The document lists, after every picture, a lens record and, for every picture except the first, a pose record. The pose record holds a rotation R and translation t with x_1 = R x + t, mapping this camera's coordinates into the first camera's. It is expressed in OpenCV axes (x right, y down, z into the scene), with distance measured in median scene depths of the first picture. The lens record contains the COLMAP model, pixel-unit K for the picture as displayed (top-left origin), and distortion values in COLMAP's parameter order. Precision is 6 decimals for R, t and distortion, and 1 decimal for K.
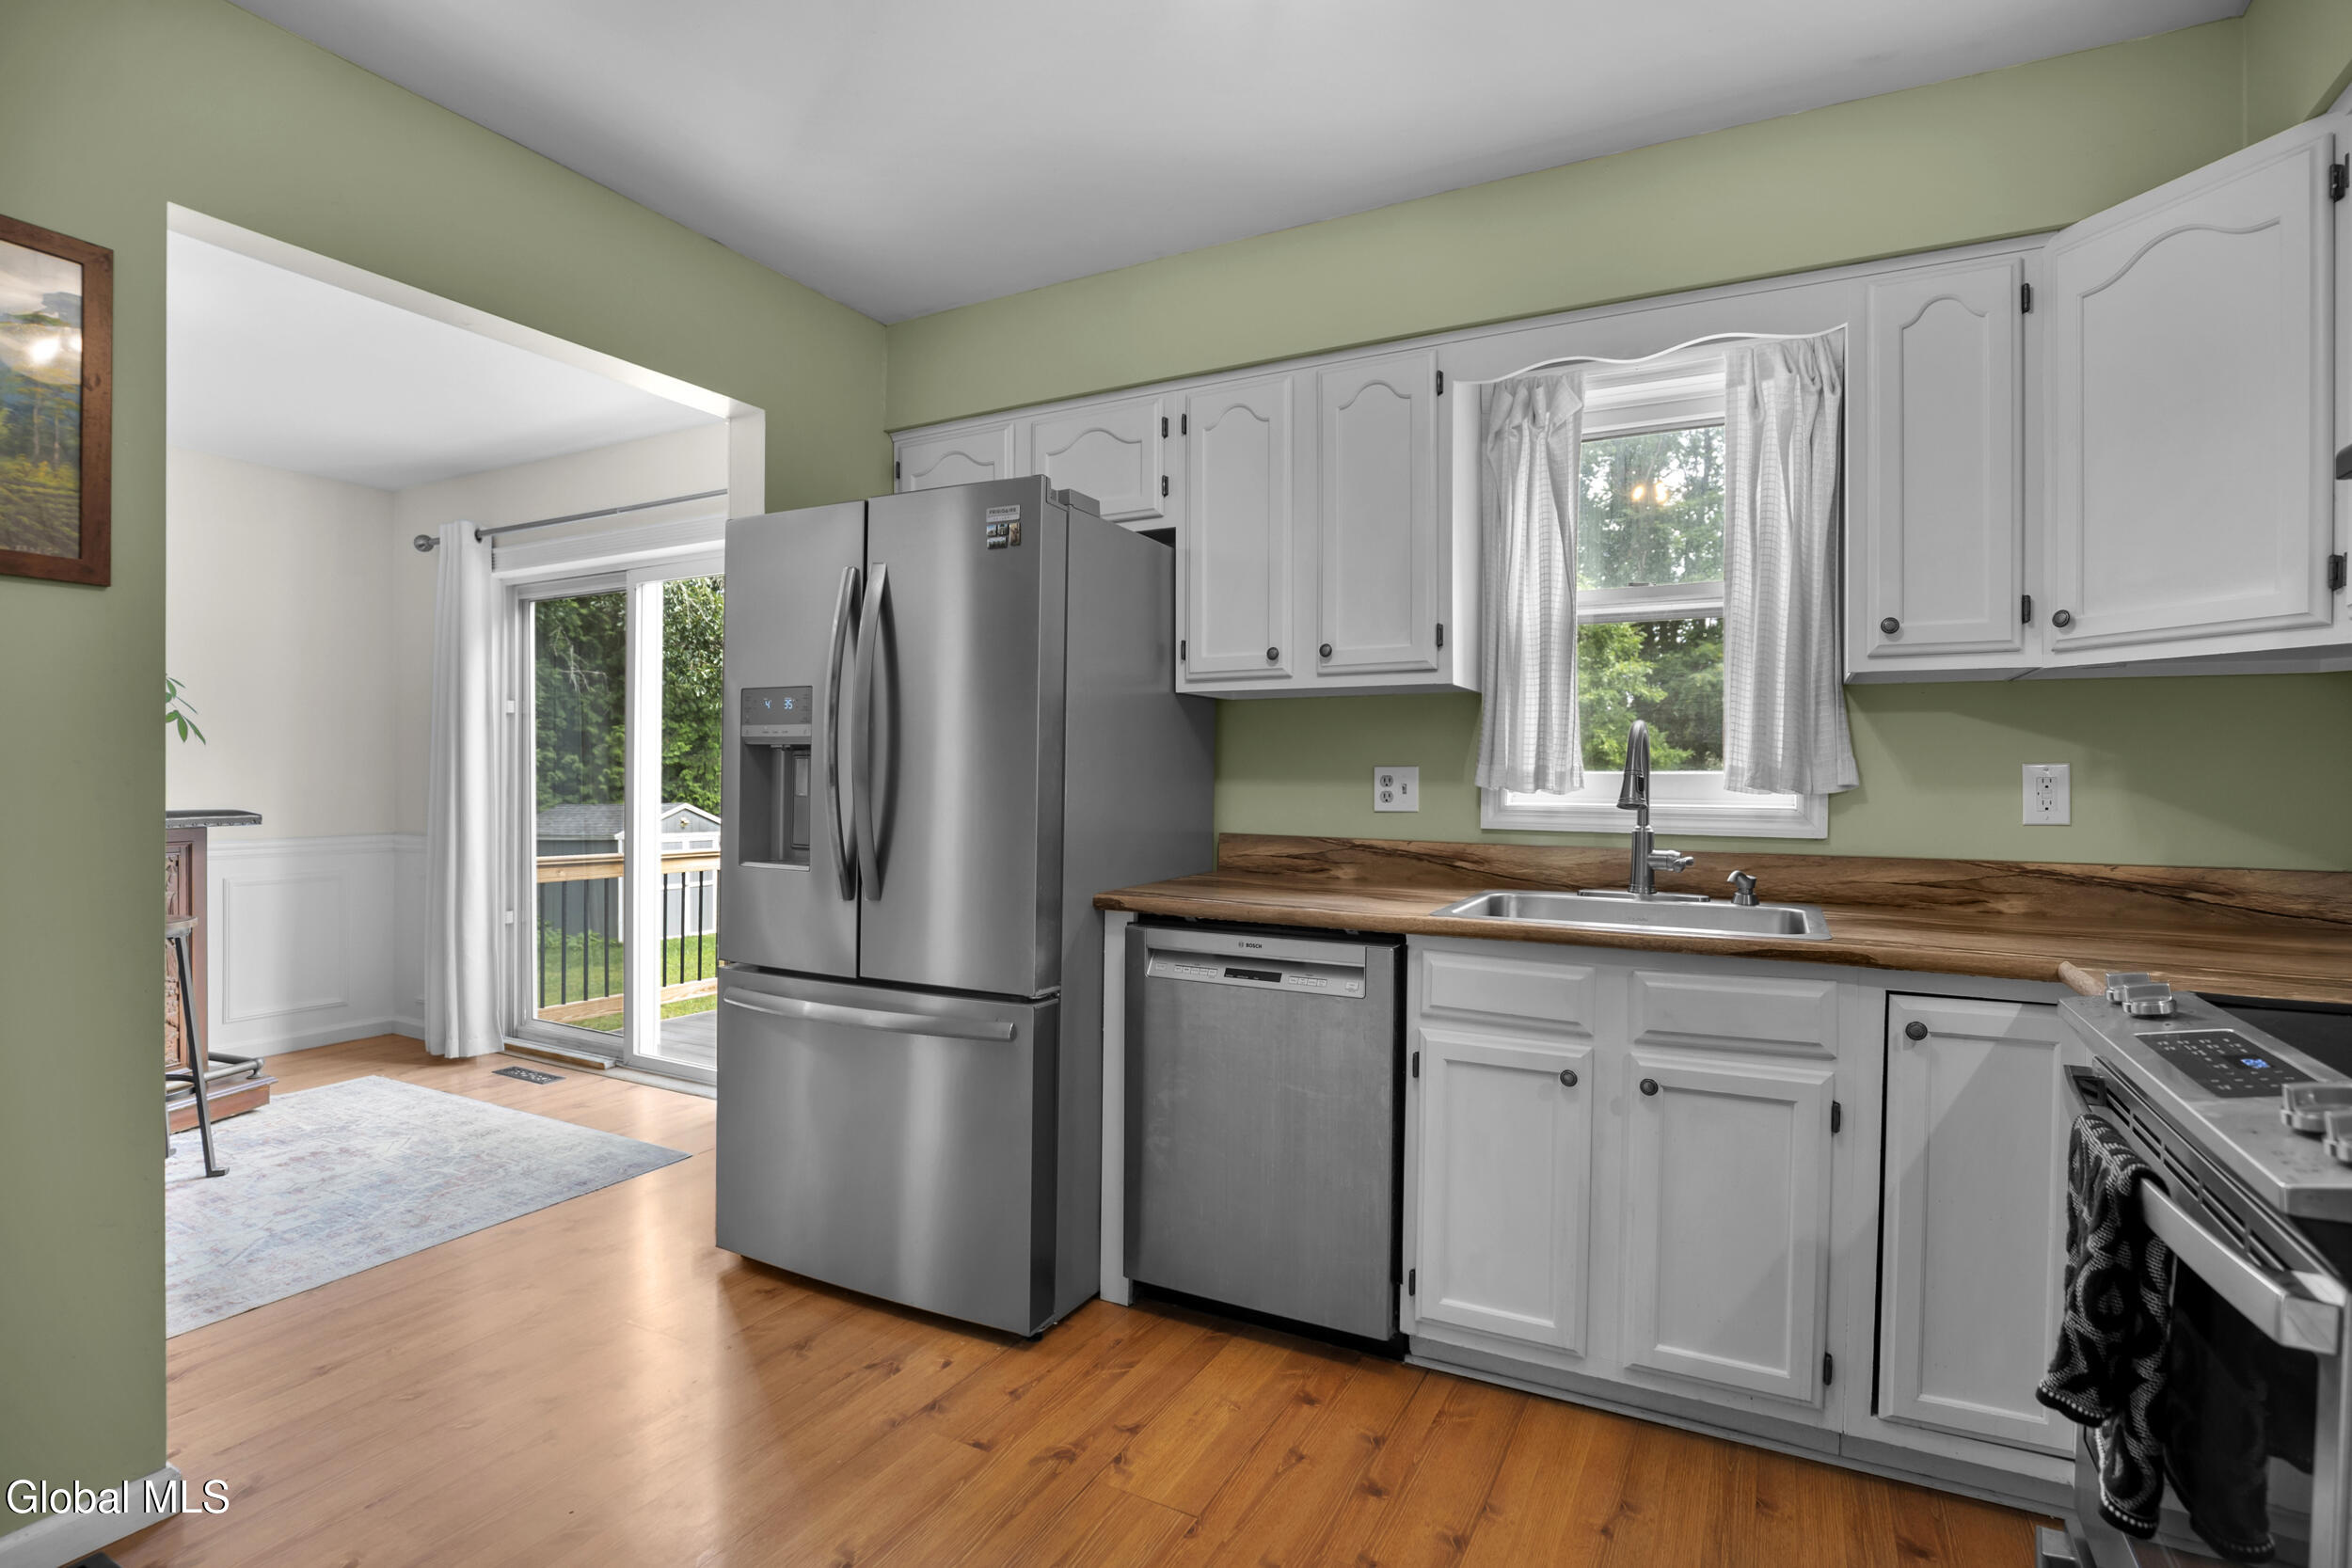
lens RADIAL K [[1115.0, 0, 1167.1], [0, 1115.0, 773.9], [0, 0, 1]] dist [-0.033253, 0.003026]
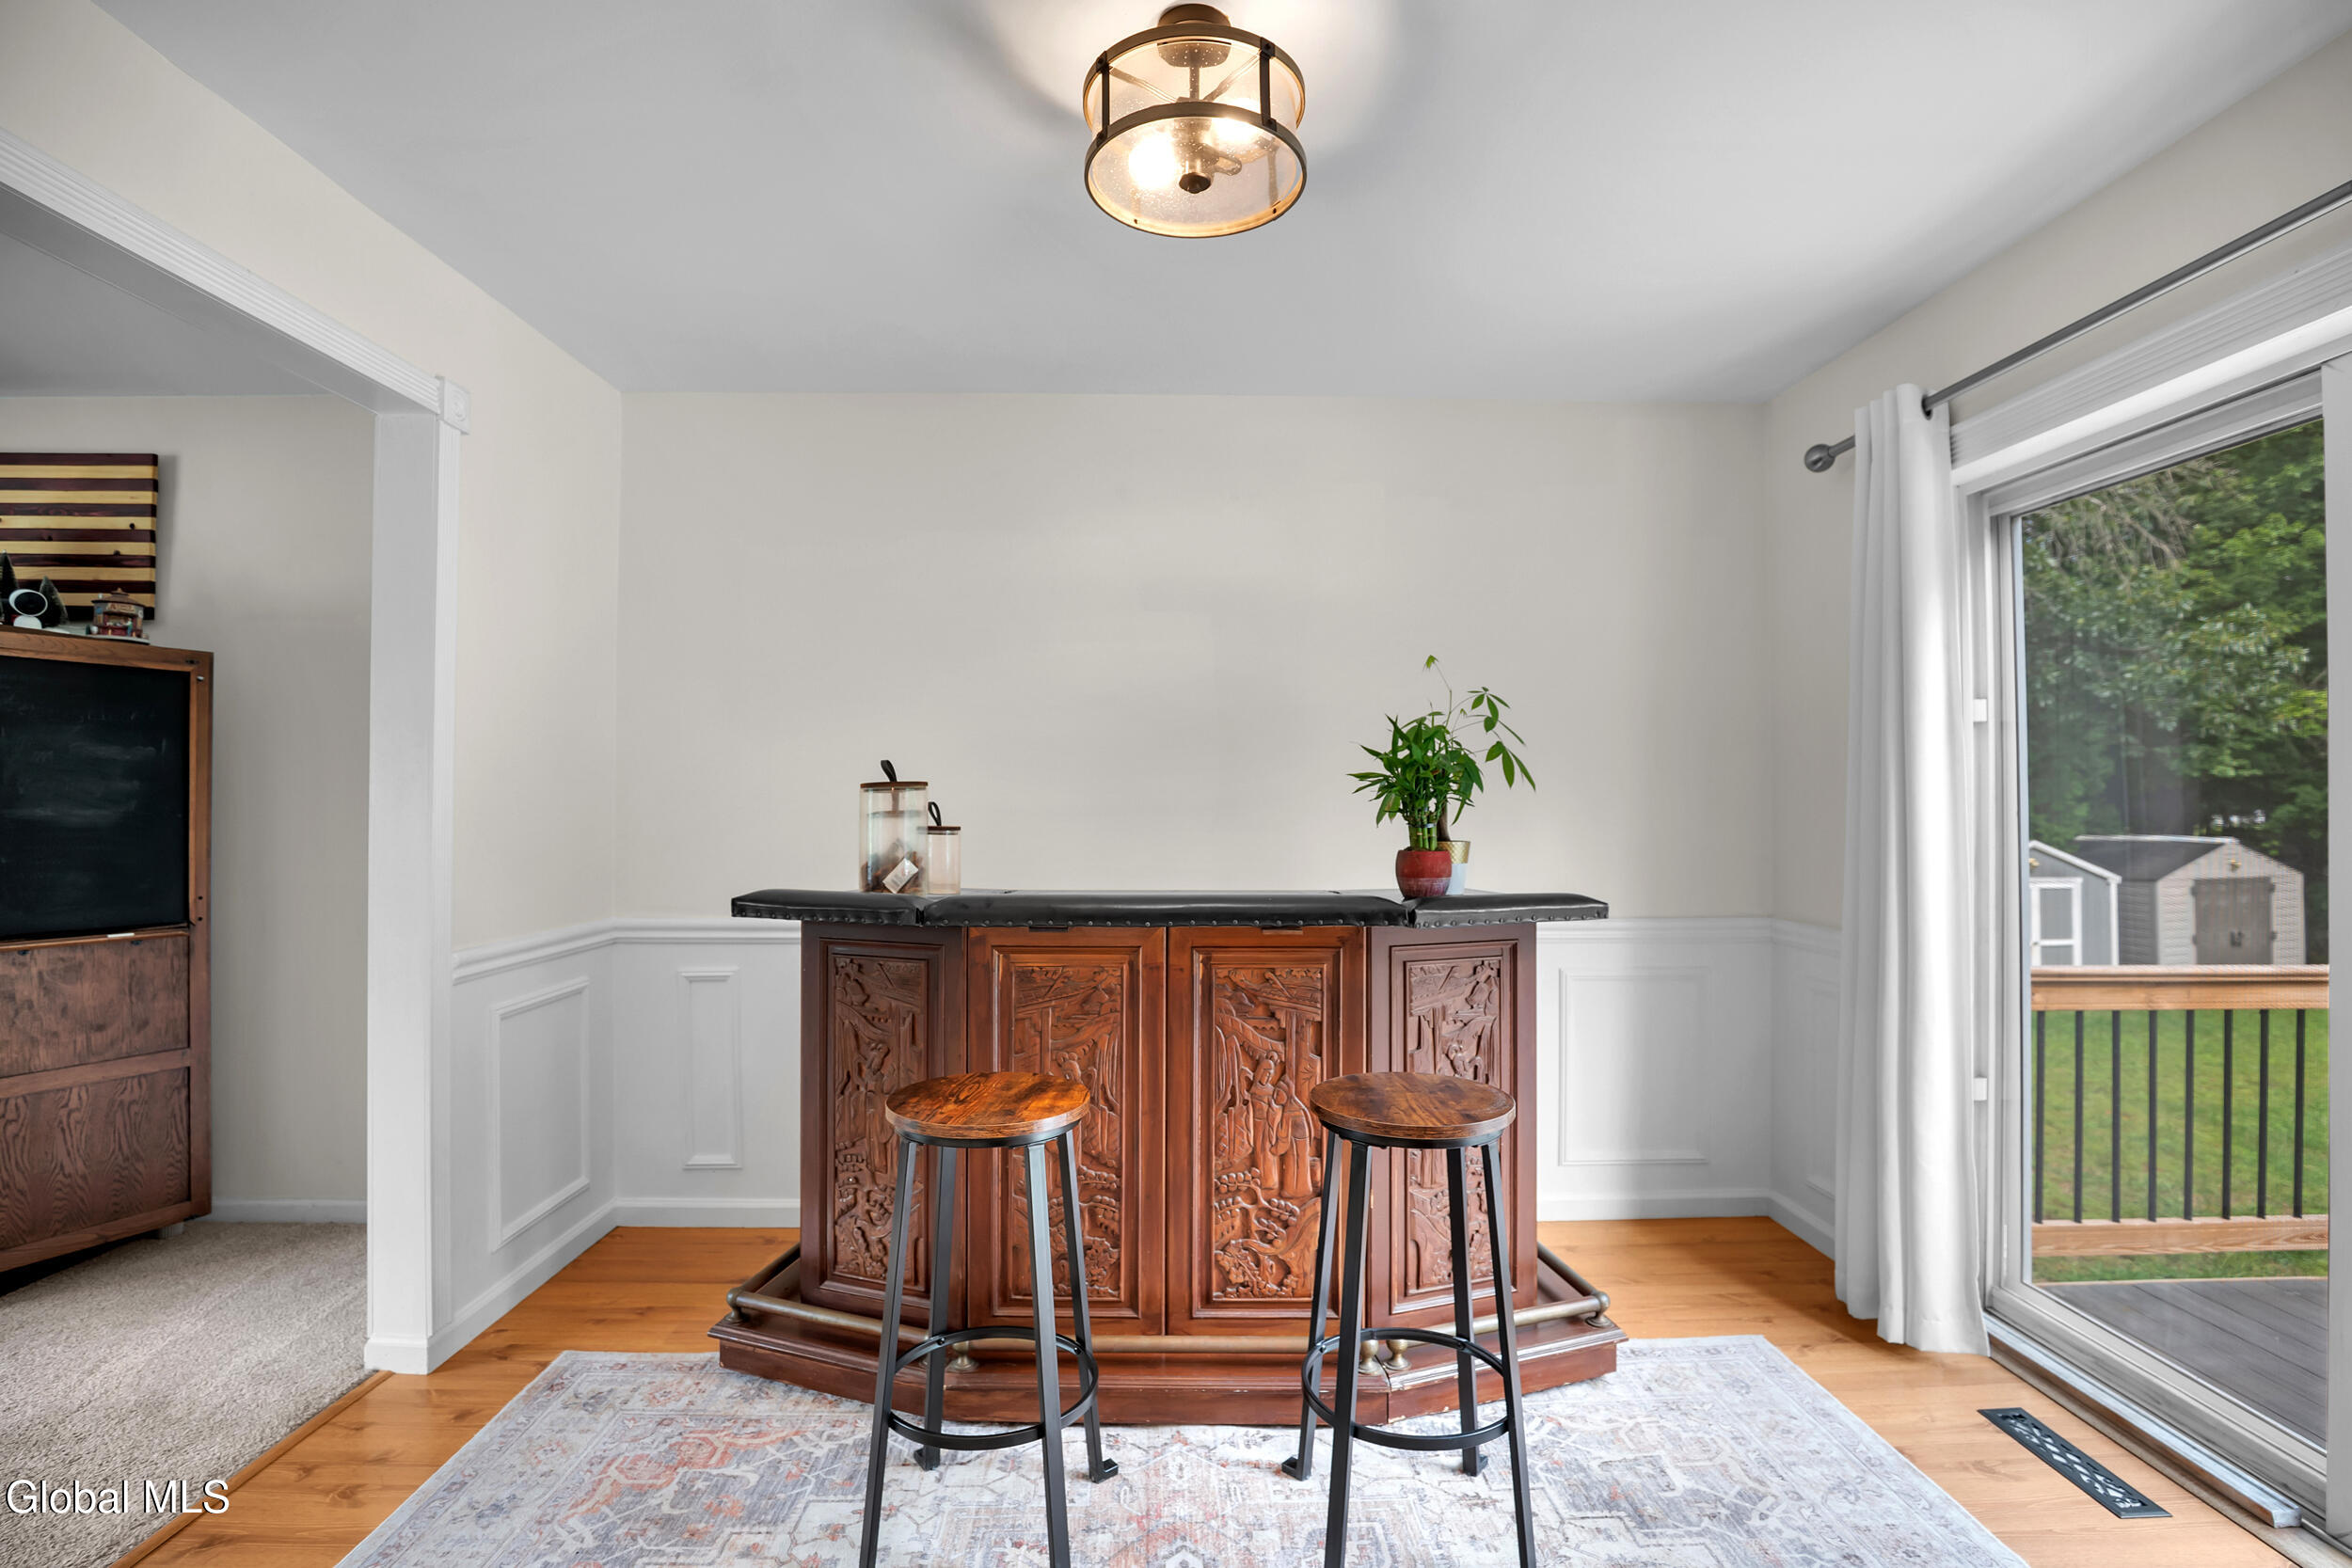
lens RADIAL K [[1115.0, 0, 1175.2], [0, 1115.0, 782.7], [0, 0, 1]] dist [-0.033253, 0.003026]
pose [[0.496659, -0.016798, -0.867783, -0.339595], [0.002867, 0.999839, -0.017713, -0.017203], [0.867941, 0.006309, 0.496628, 0.397611]]
